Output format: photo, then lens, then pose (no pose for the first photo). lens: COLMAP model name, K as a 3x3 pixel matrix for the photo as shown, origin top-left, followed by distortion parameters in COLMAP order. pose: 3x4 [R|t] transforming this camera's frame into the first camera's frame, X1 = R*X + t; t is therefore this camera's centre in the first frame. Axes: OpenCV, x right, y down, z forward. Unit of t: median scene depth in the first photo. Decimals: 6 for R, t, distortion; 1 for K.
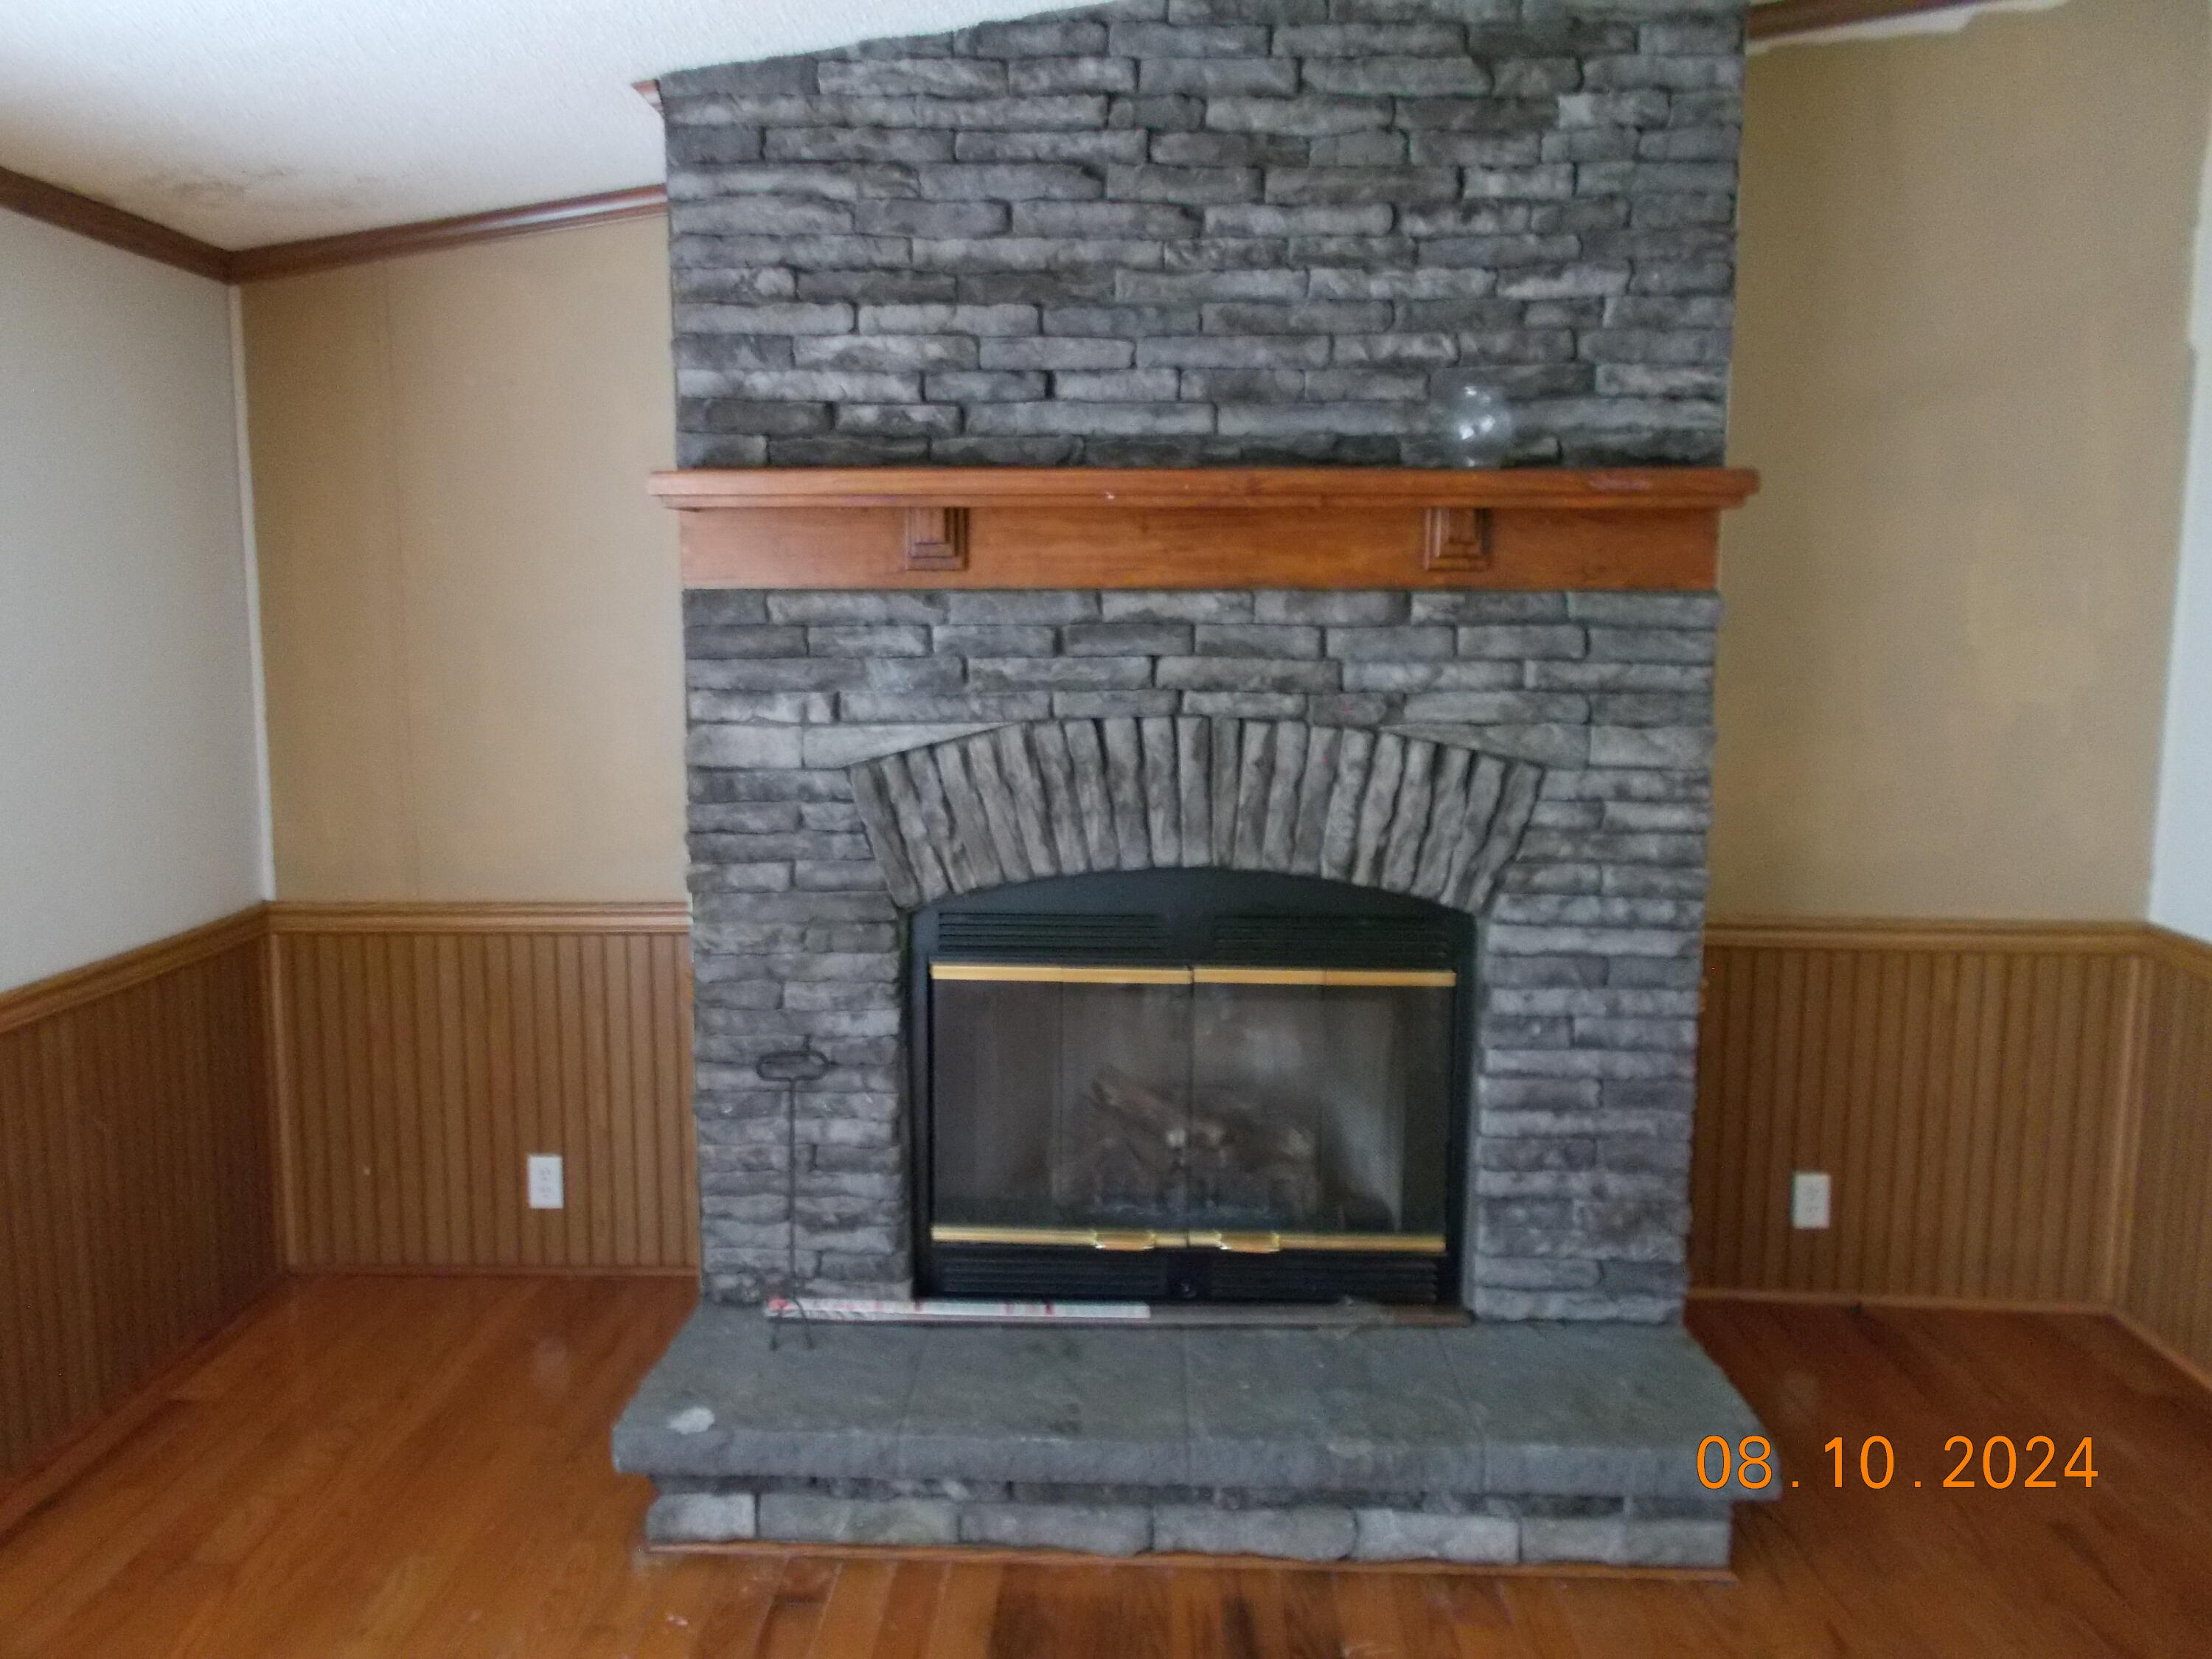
lens RADIAL K [[1716.6, 0, 1093.6], [0, 1716.6, 842.8], [0, 0, 1]] dist [0.016339, -0.008777]
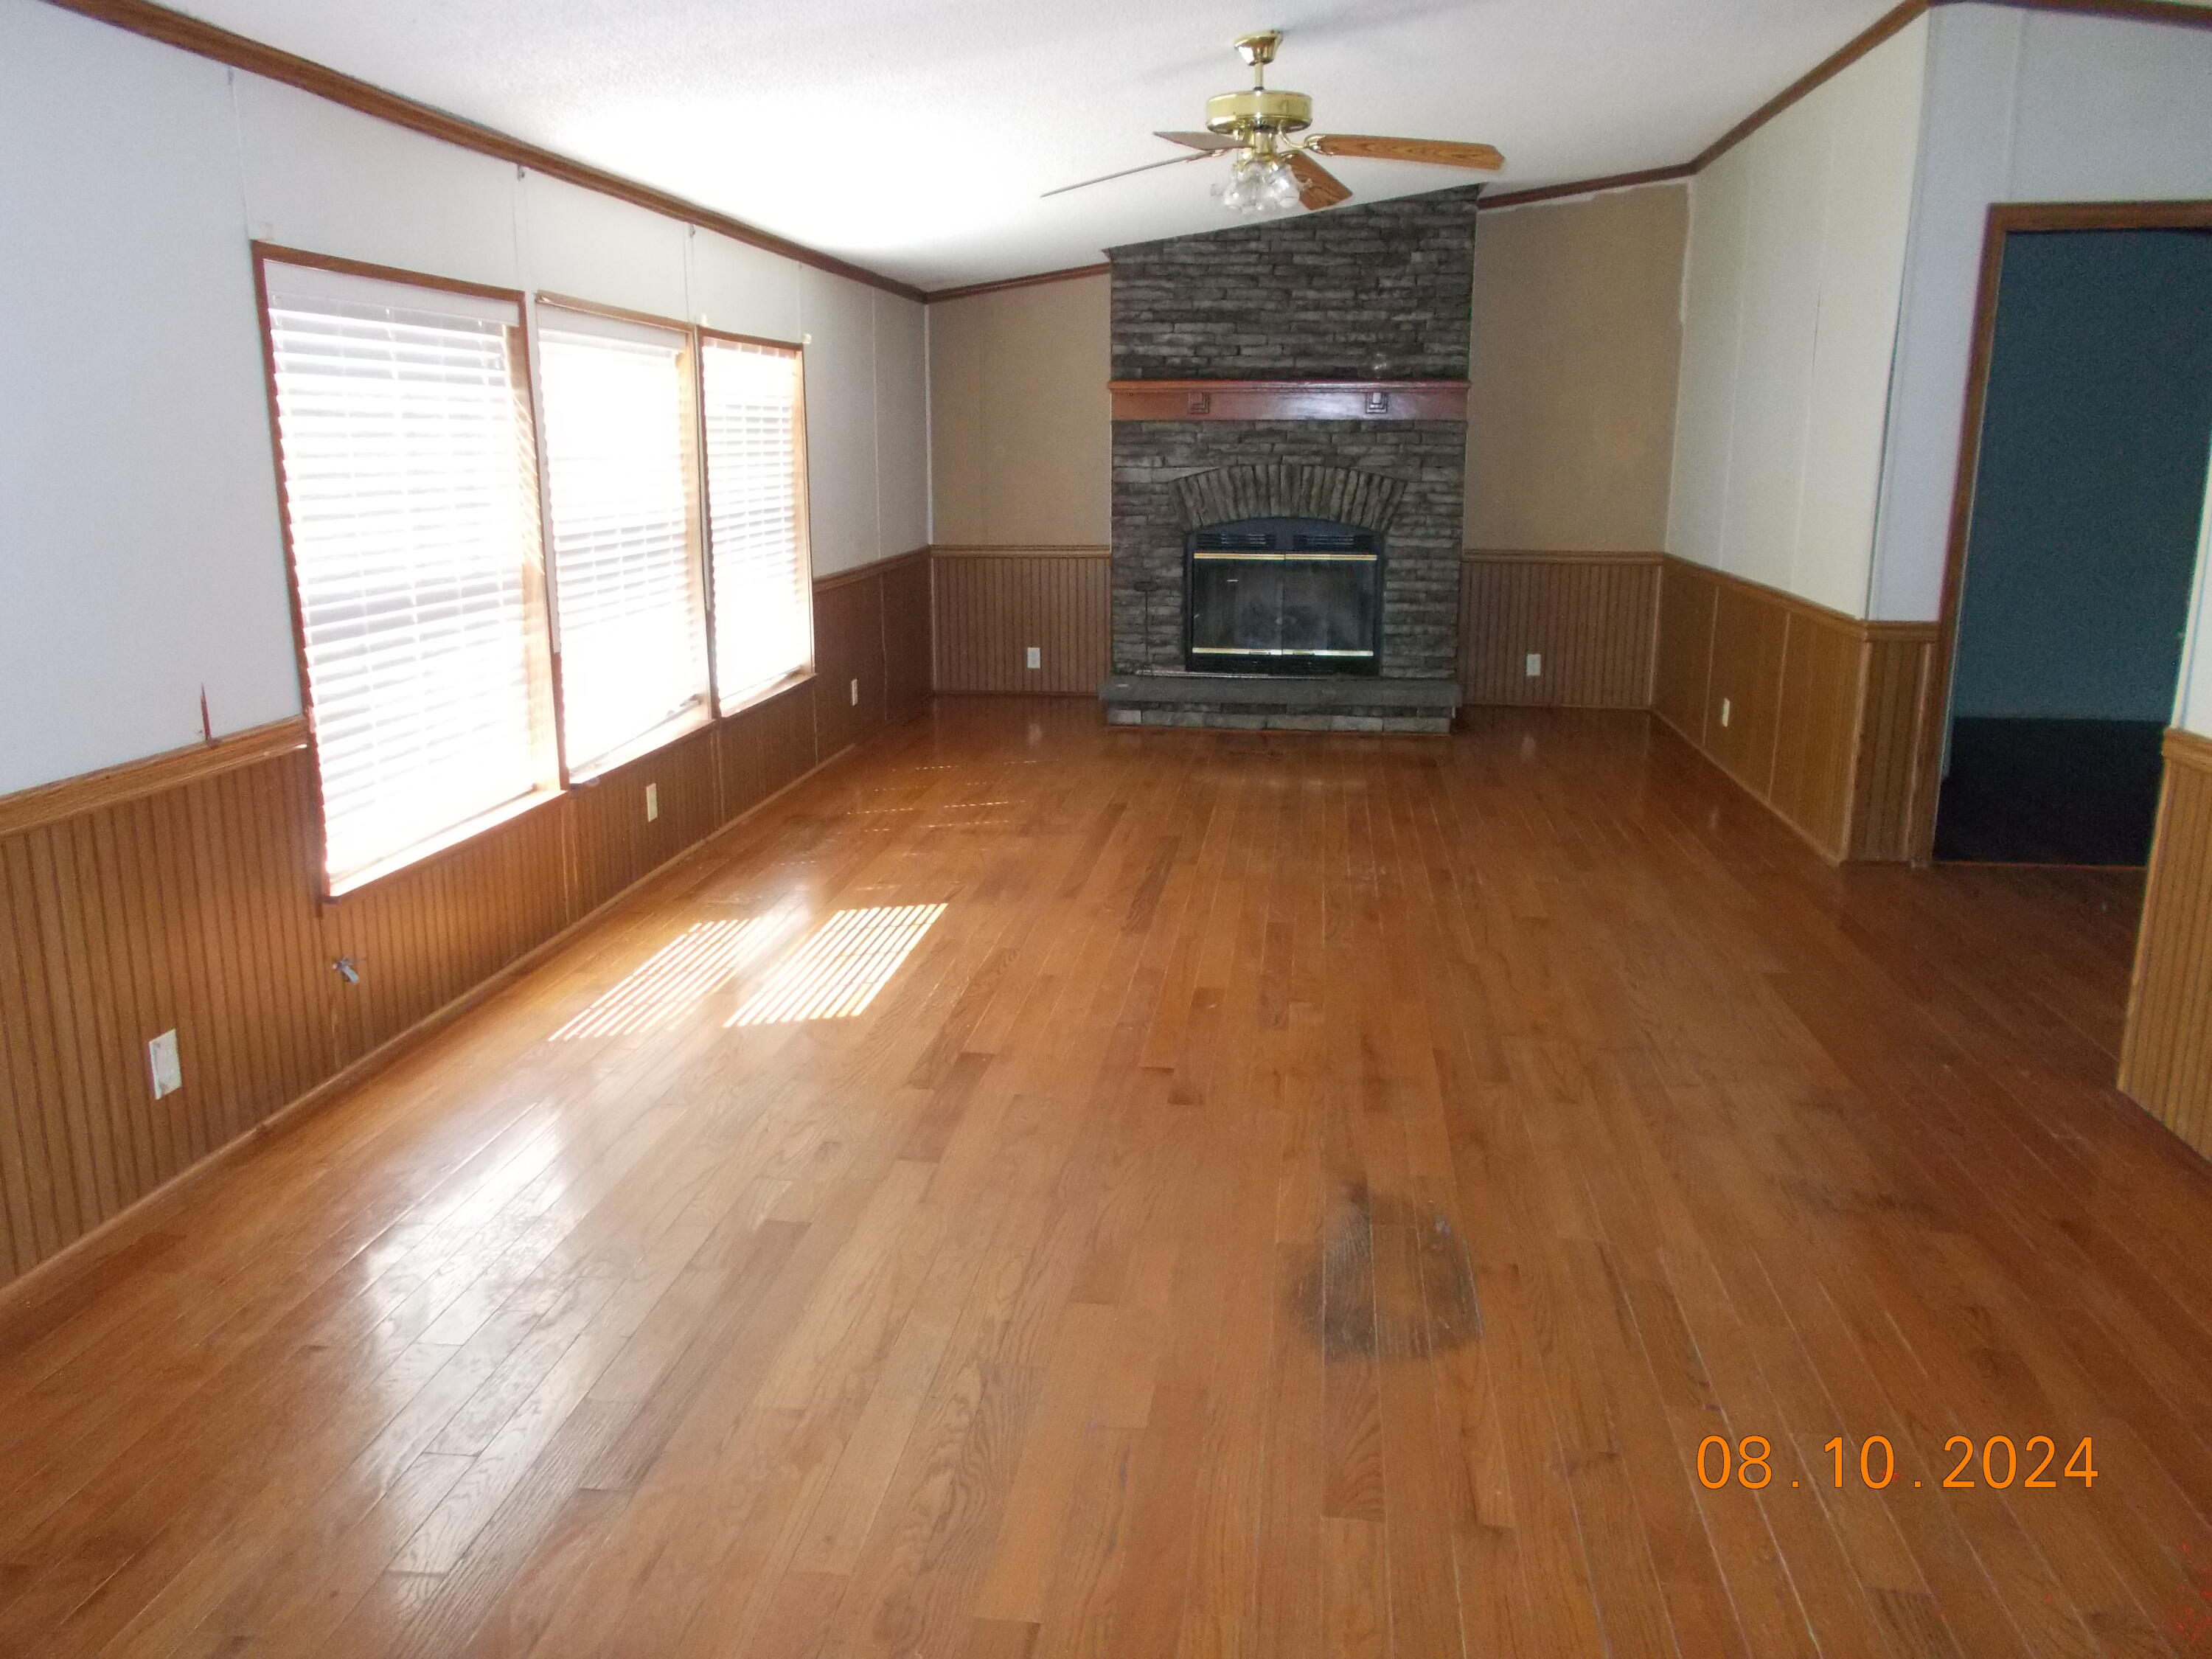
lens RADIAL K [[1716.6, 0, 1119.3], [0, 1716.6, 806.4], [0, 0, 1]] dist [0.016339, -0.008777]
pose [[0.996998, 0.014438, -0.076067, 0.005820], [-0.008967, 0.997381, 0.071770, 0.302671], [0.076904, -0.070872, 0.994516, -1.992372]]
